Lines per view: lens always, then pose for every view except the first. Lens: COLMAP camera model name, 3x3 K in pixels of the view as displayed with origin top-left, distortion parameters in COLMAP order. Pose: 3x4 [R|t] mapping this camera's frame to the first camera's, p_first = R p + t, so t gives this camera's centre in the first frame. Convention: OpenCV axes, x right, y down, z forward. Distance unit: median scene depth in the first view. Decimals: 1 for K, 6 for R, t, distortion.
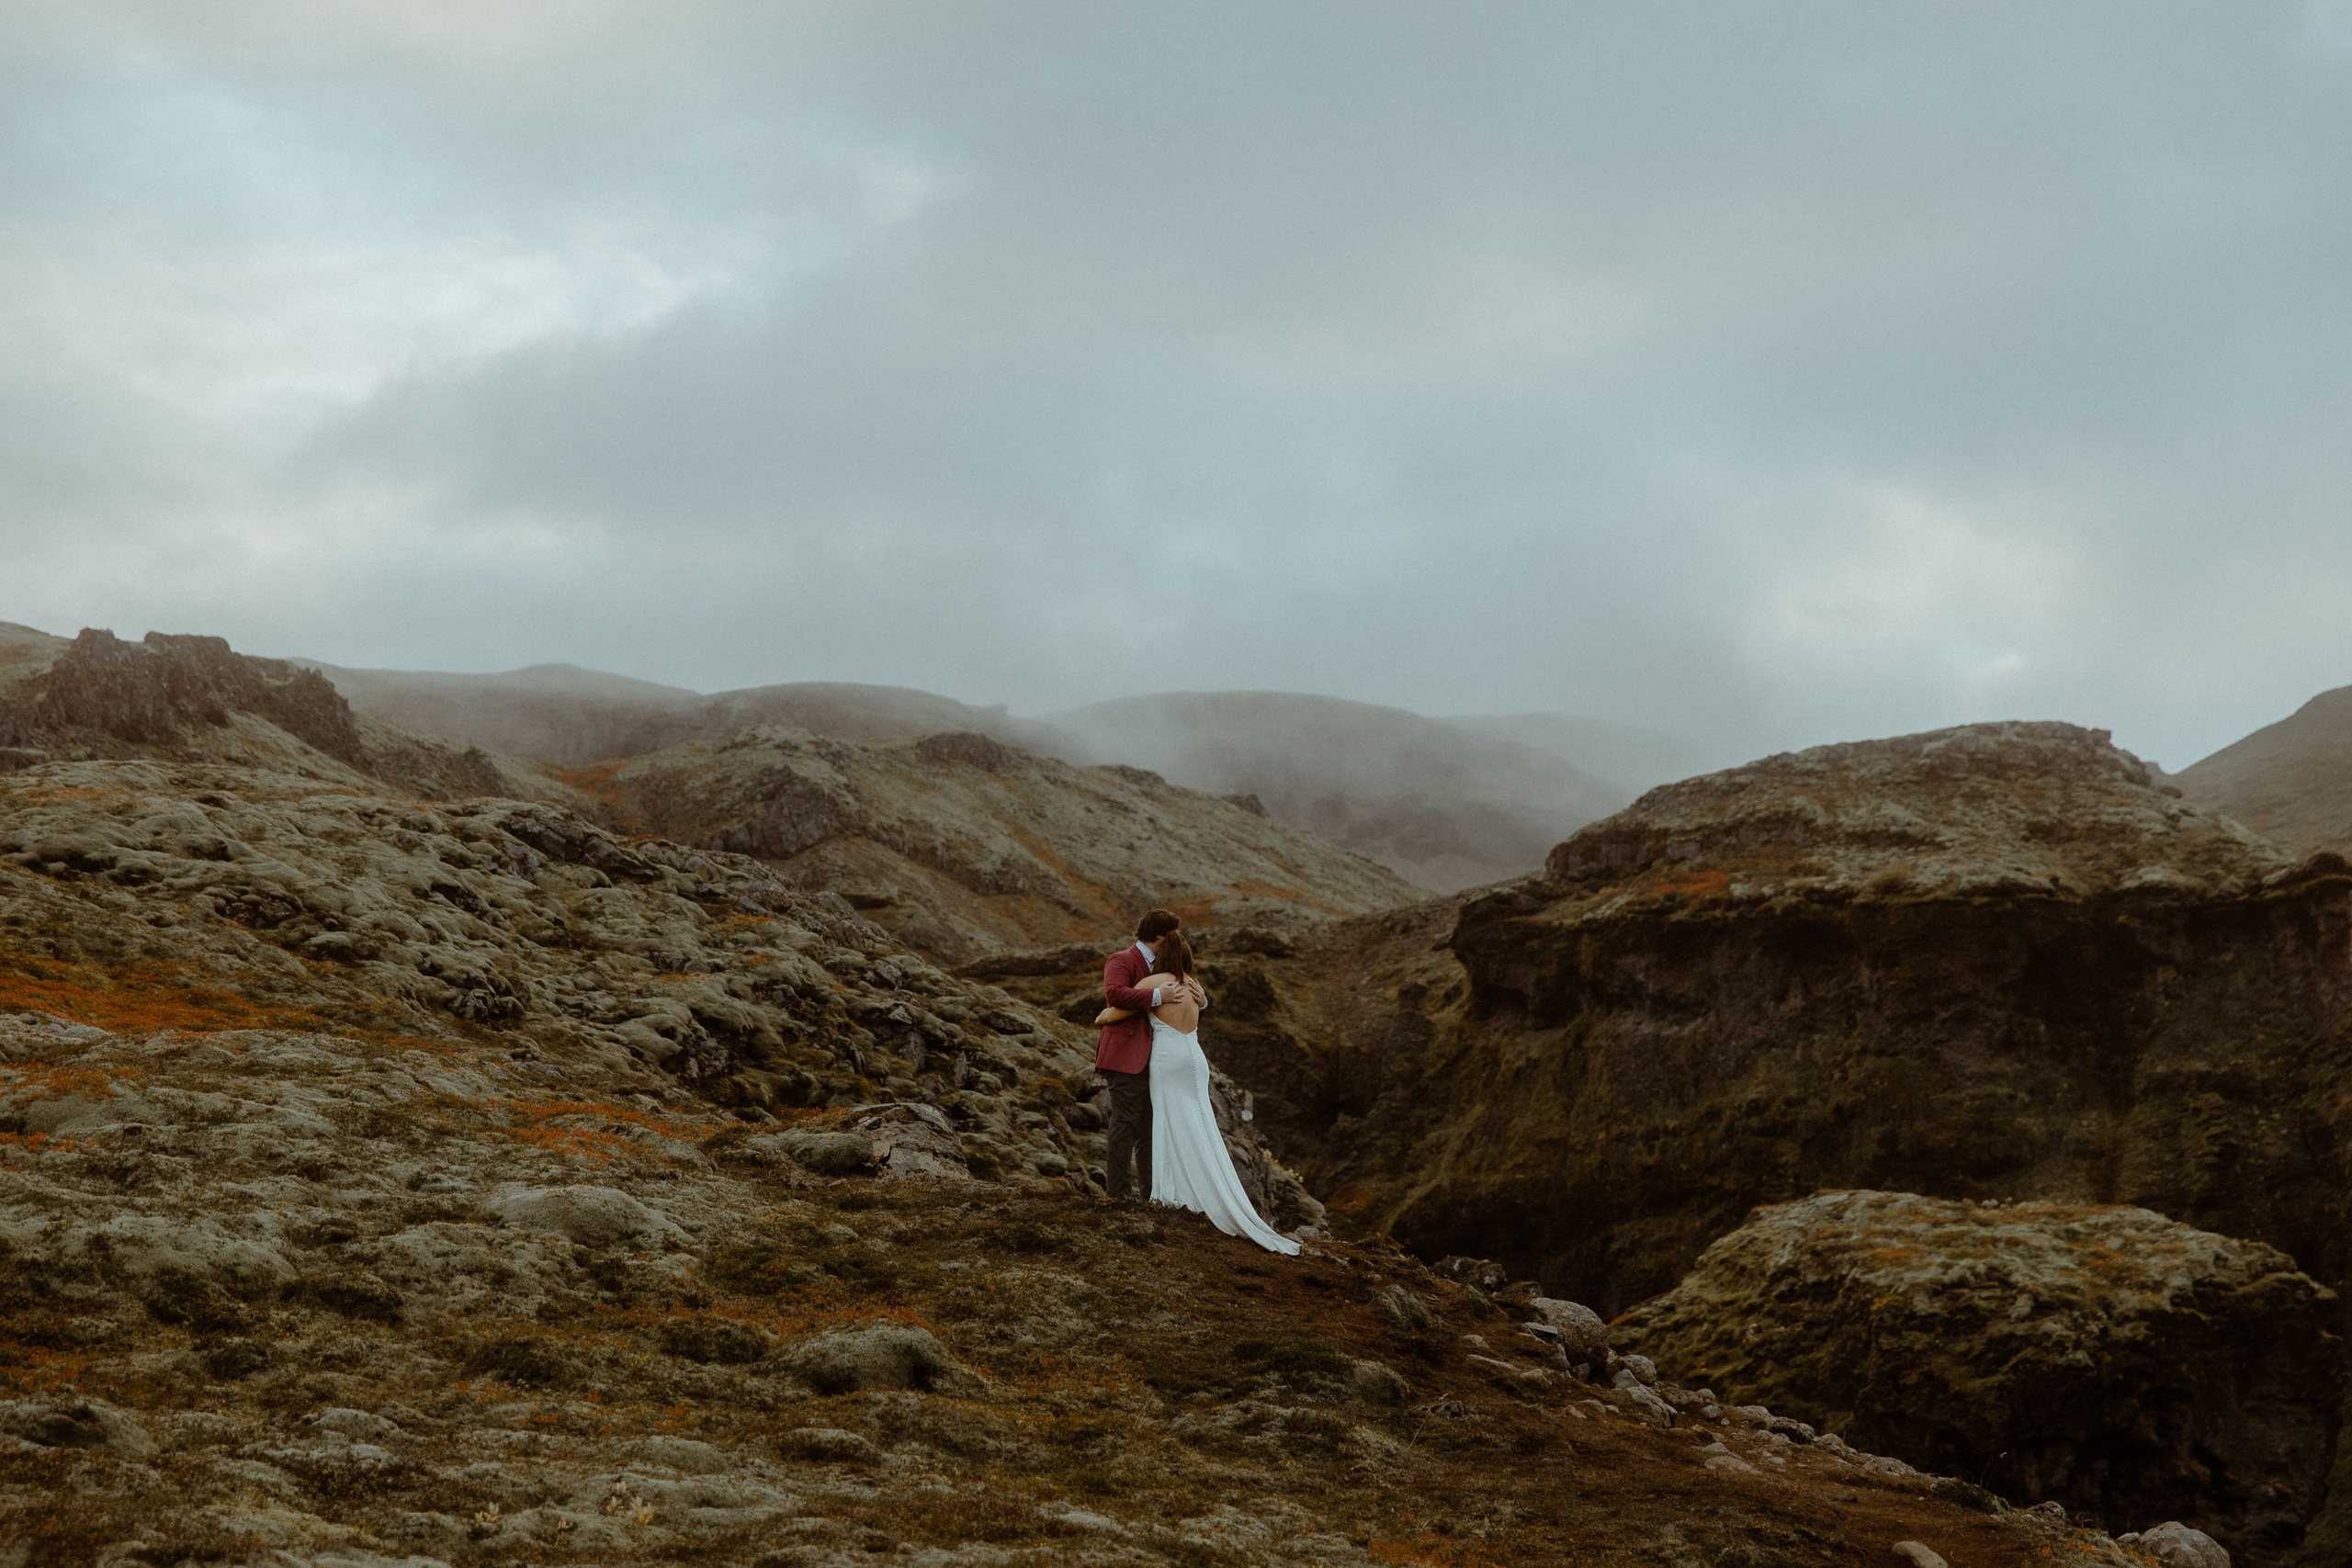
lens RADIAL K [[4861.4, 0, 1170.7], [0, 4861.4, 863.3], [0, 0, 1]] dist [0.022090, -0.213965]
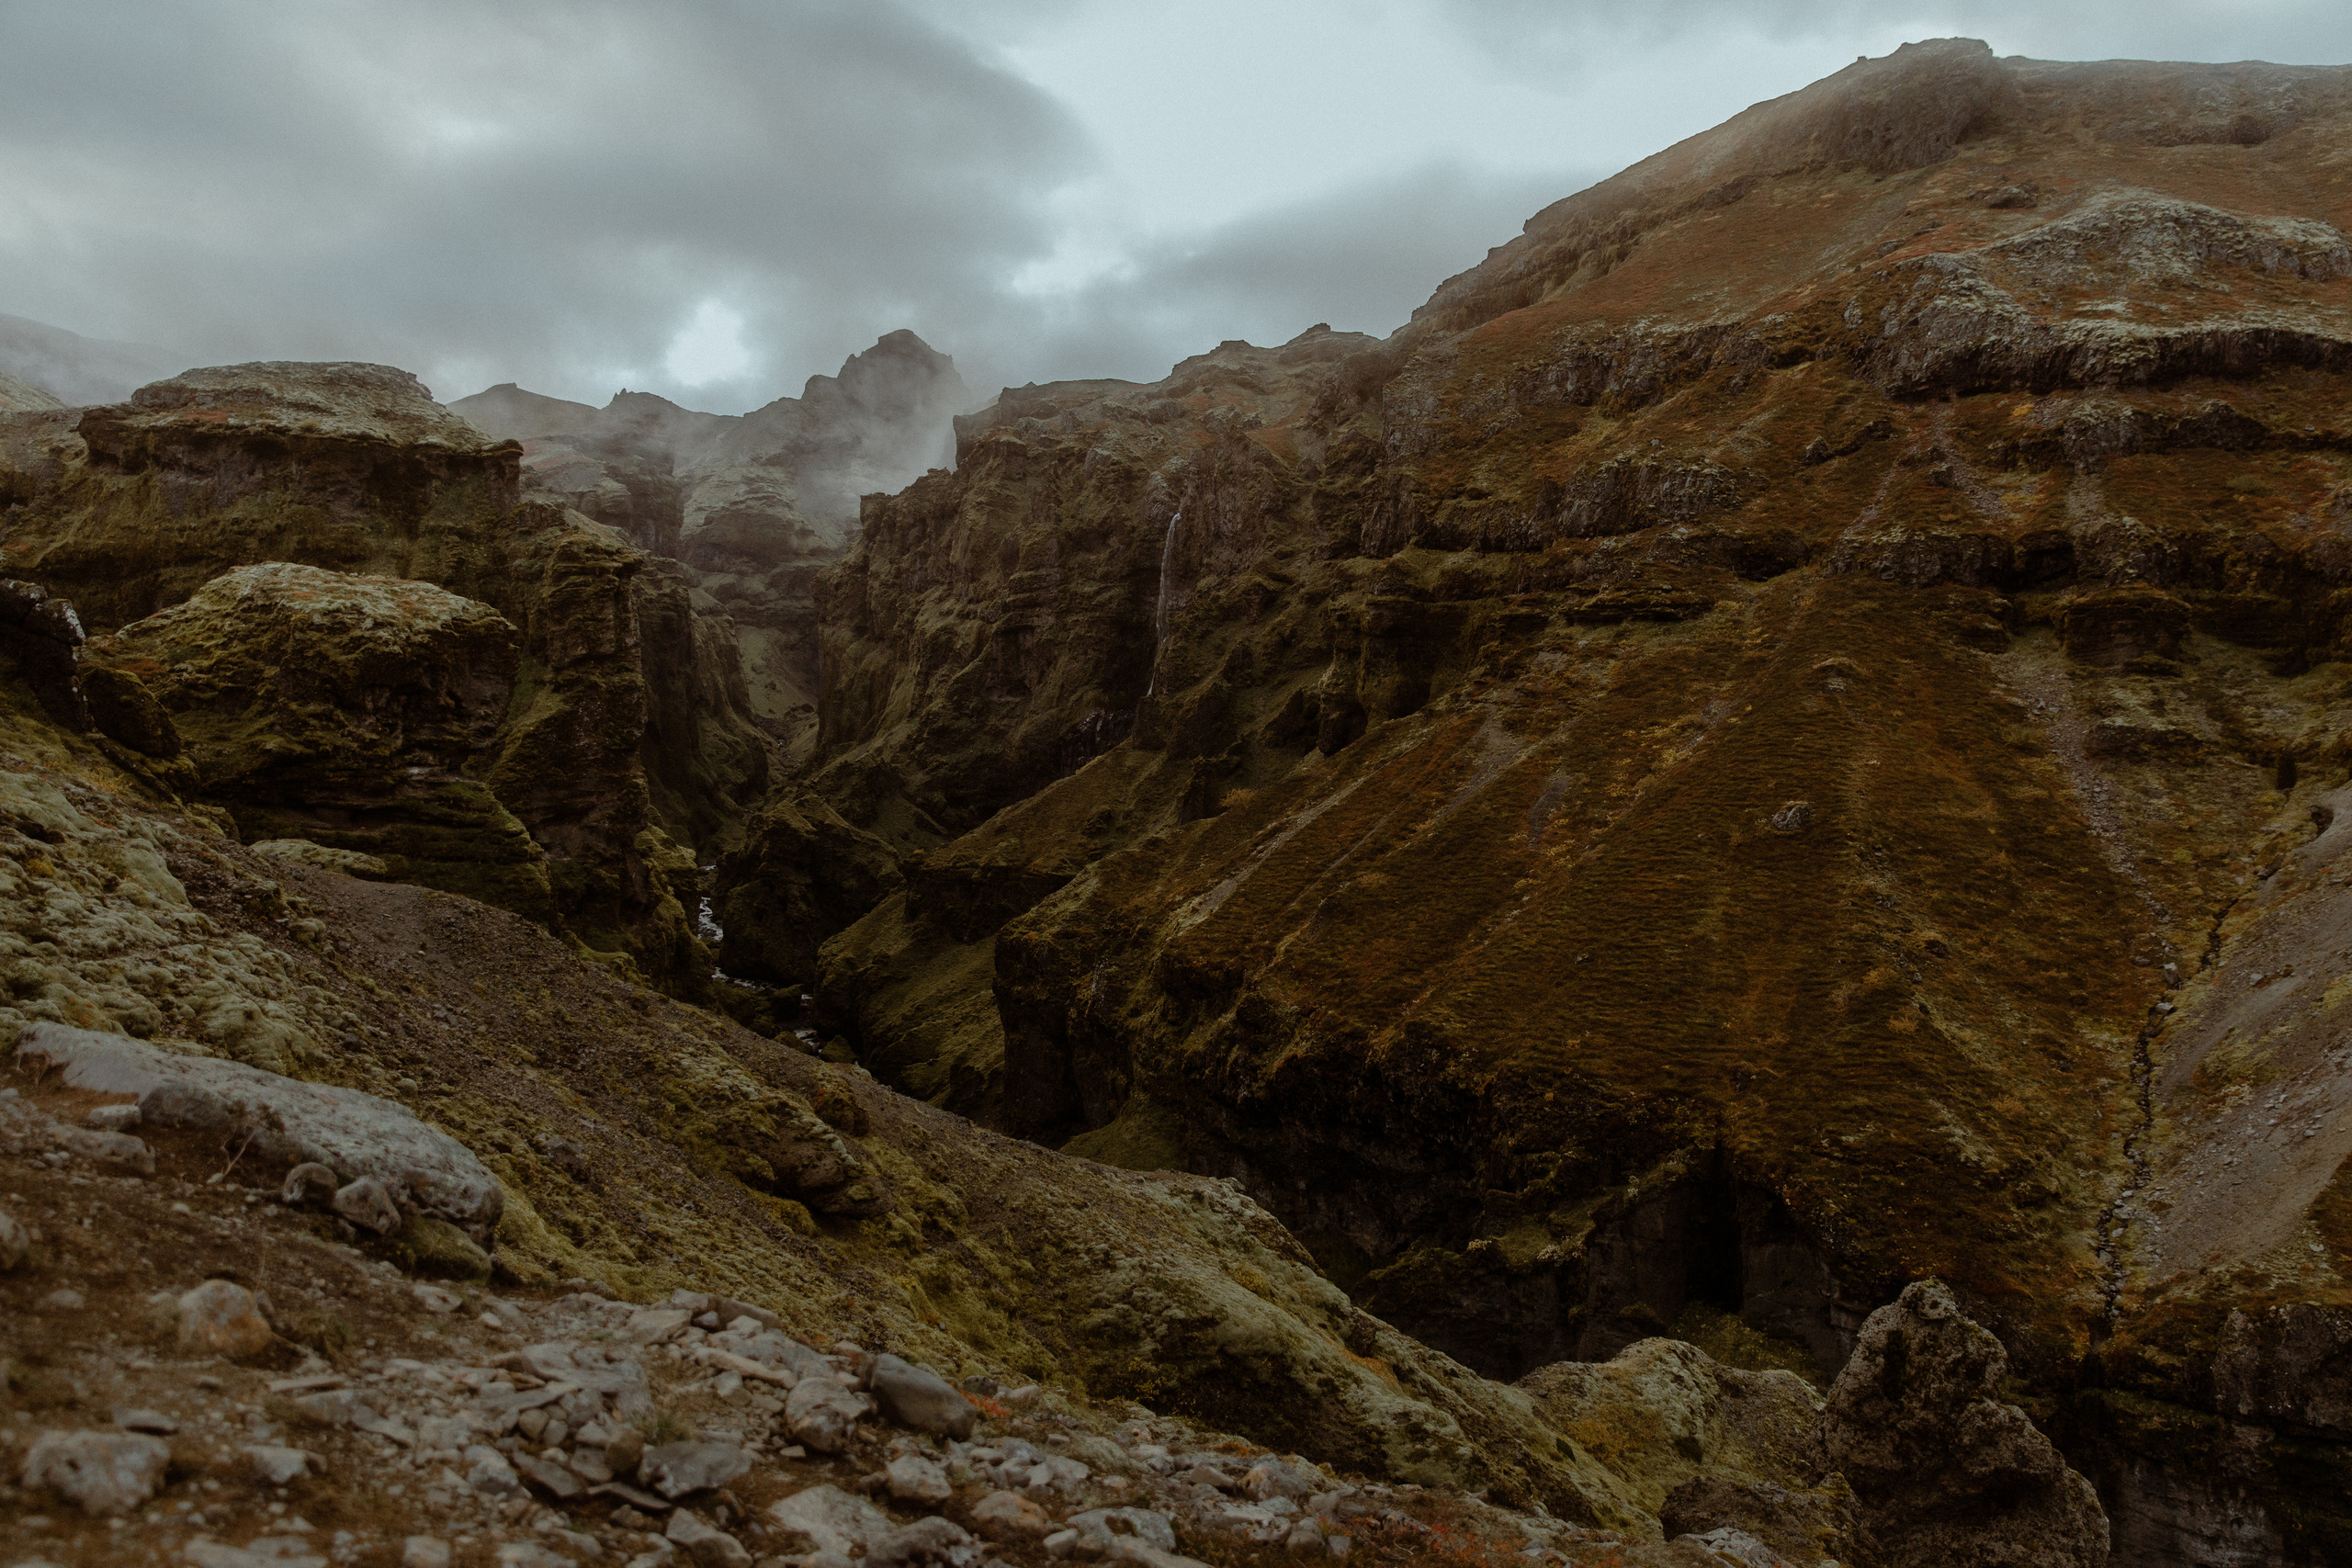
lens RADIAL K [[1740.8, 0, 1171.3], [0, 1740.8, 799.8], [0, 0, 1]] dist [-0.004085, 0.005366]
pose [[0.817206, 0.014827, 0.576155, 0.046026], [-0.121205, 0.981735, 0.146650, 0.023299], [-0.563457, -0.189676, 0.804077, 0.335824]]
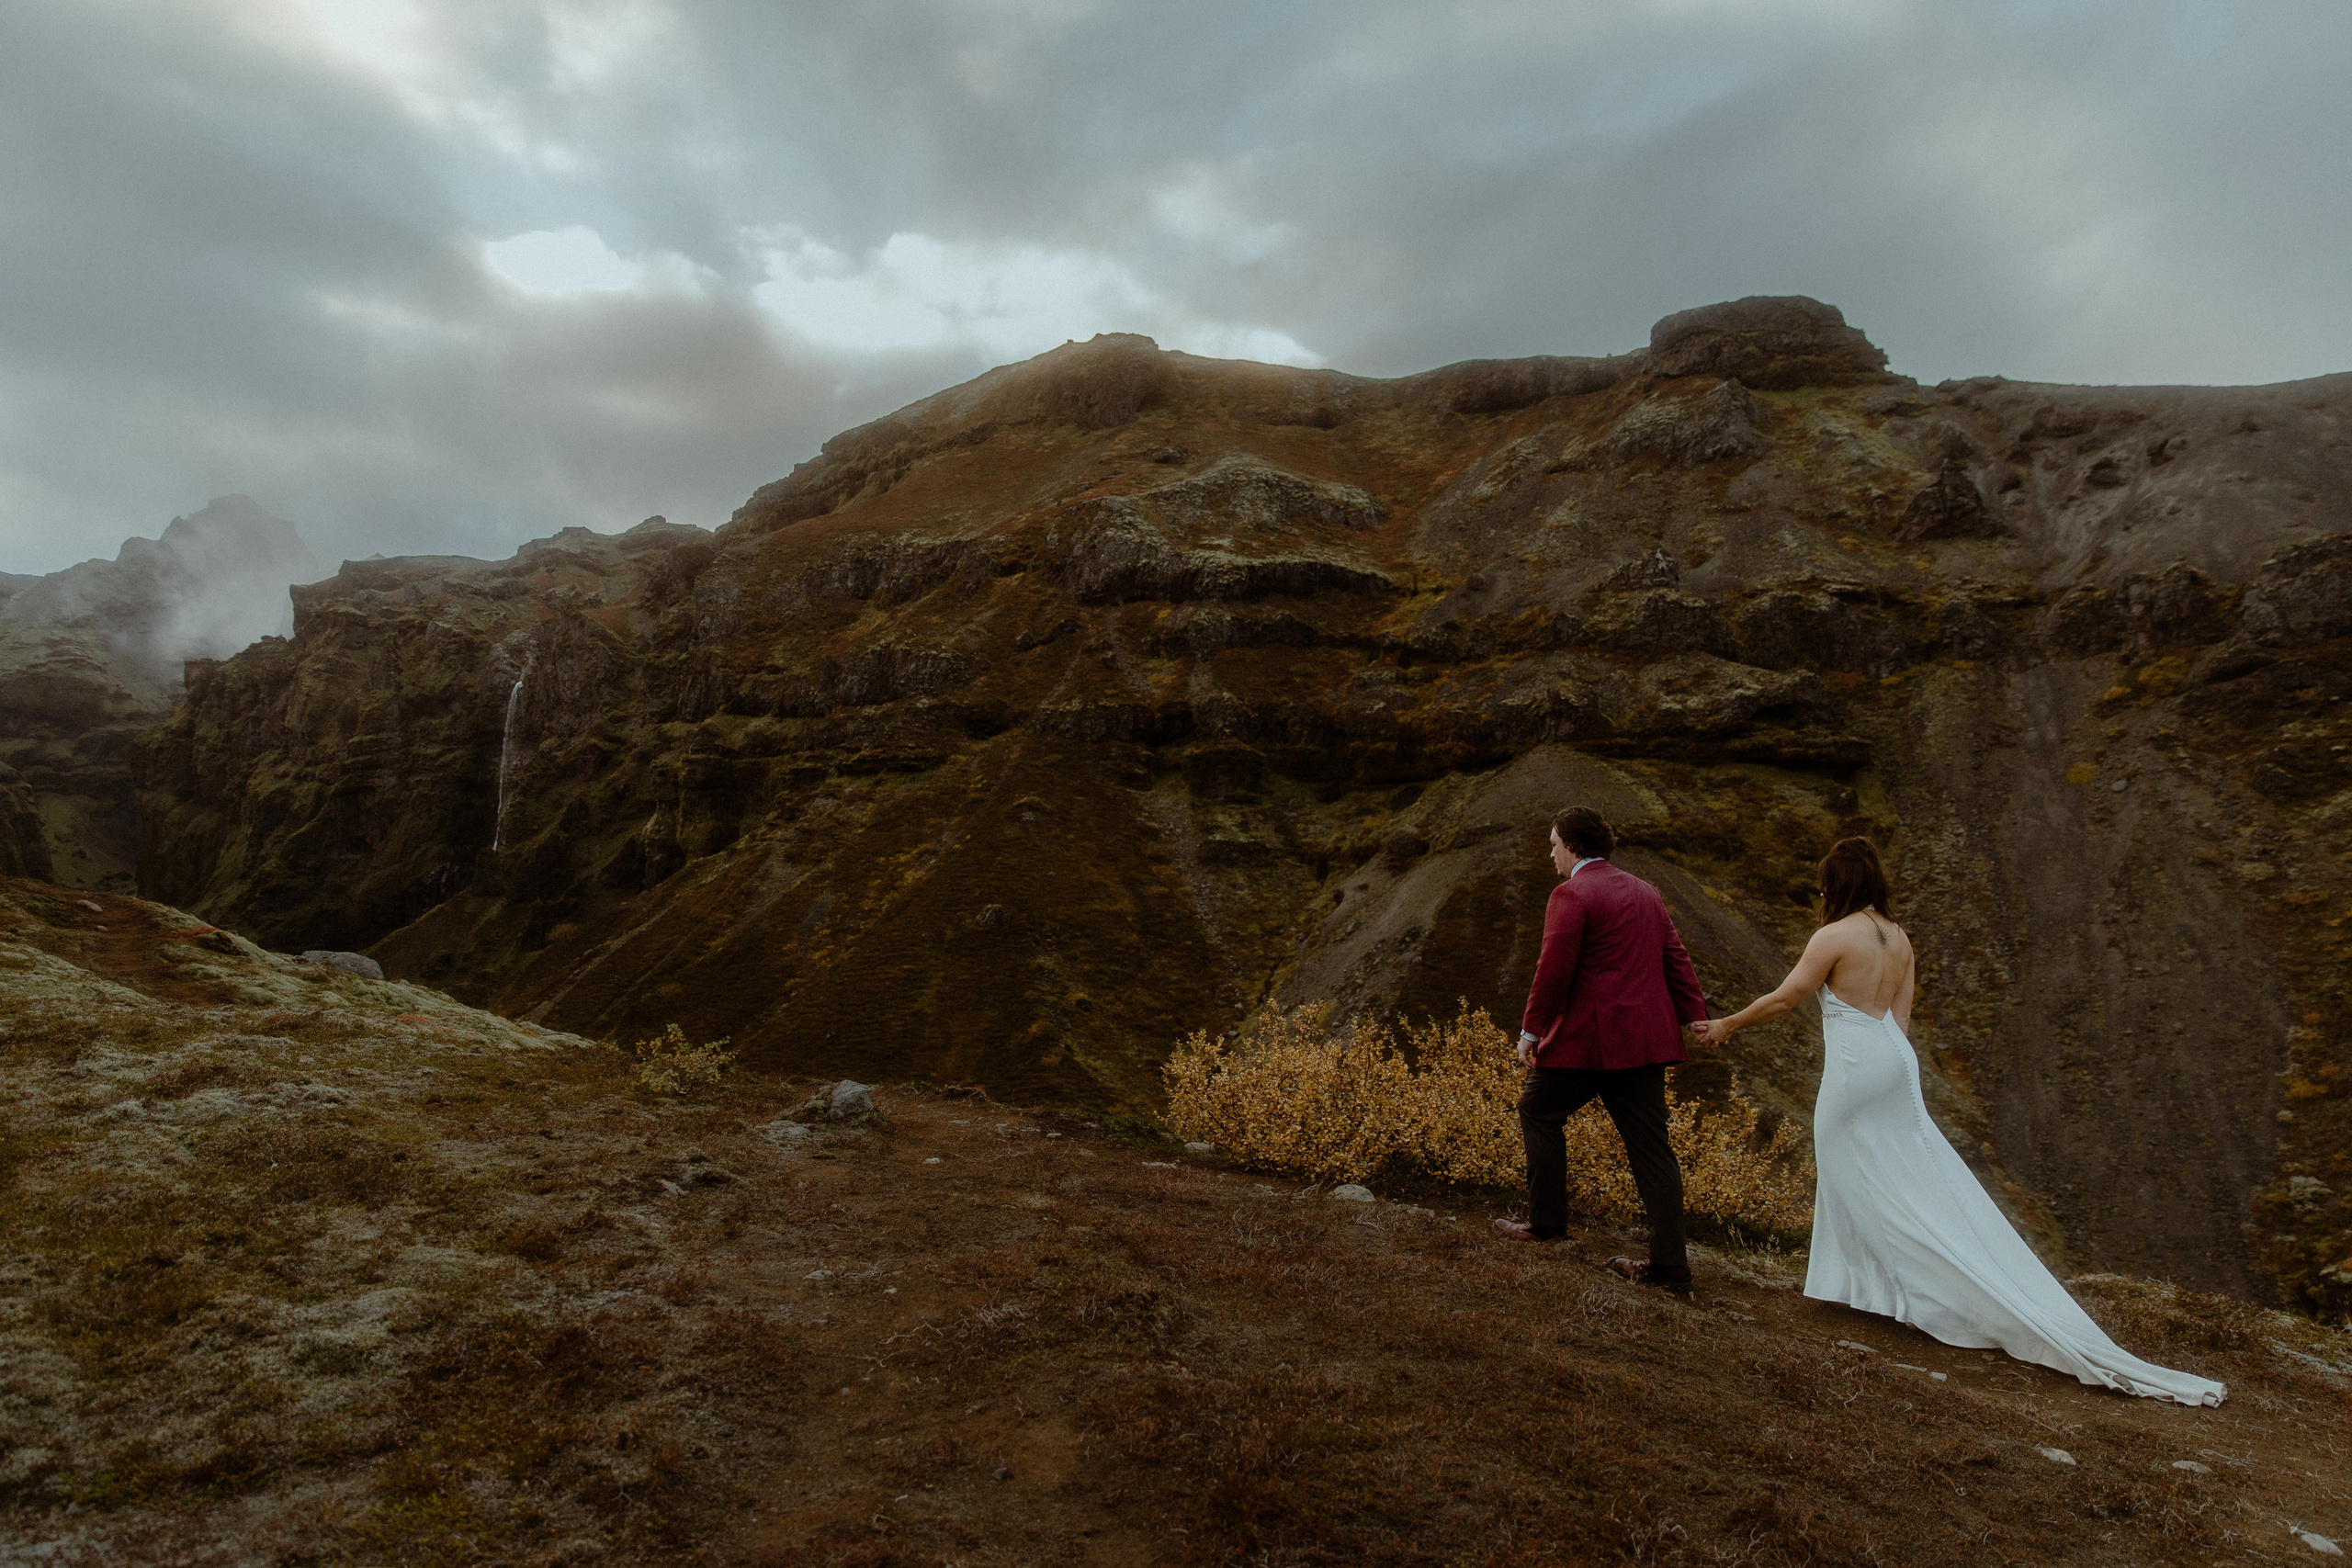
lens RADIAL K [[1559.6, 0, 1179.9], [0, 1559.6, 795.6], [0, 0, 1]] dist [0.008334, -0.004508]
pose [[0.541970, 0.049015, 0.838967, -0.081433], [-0.111668, 0.993646, 0.014085, -0.002728], [-0.832946, -0.101319, 0.544000, -0.014135]]
